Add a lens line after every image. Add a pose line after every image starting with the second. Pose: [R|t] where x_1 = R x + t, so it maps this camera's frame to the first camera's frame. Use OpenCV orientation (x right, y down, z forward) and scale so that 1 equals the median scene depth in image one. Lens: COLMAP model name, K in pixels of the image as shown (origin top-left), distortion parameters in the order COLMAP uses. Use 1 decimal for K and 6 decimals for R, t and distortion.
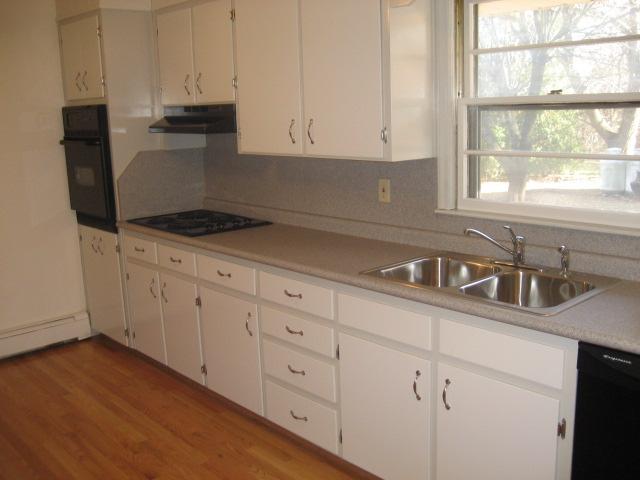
lens RADIAL K [[666.8, 0, 320.0], [0, 666.8, 240.0], [0, 0, 1]] dist [-0.151705, 0.215342]
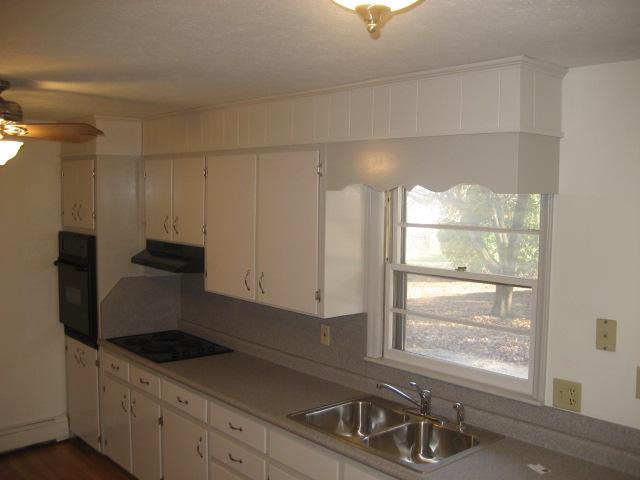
lens RADIAL K [[666.8, 0, 320.0], [0, 666.8, 240.0], [0, 0, 1]] dist [-0.151705, 0.215342]
pose [[0.998852, 0.046201, -0.012653, 0.086923], [-0.047412, 0.991217, -0.123458, -0.087091], [0.006838, 0.123916, 0.992269, -0.144395]]
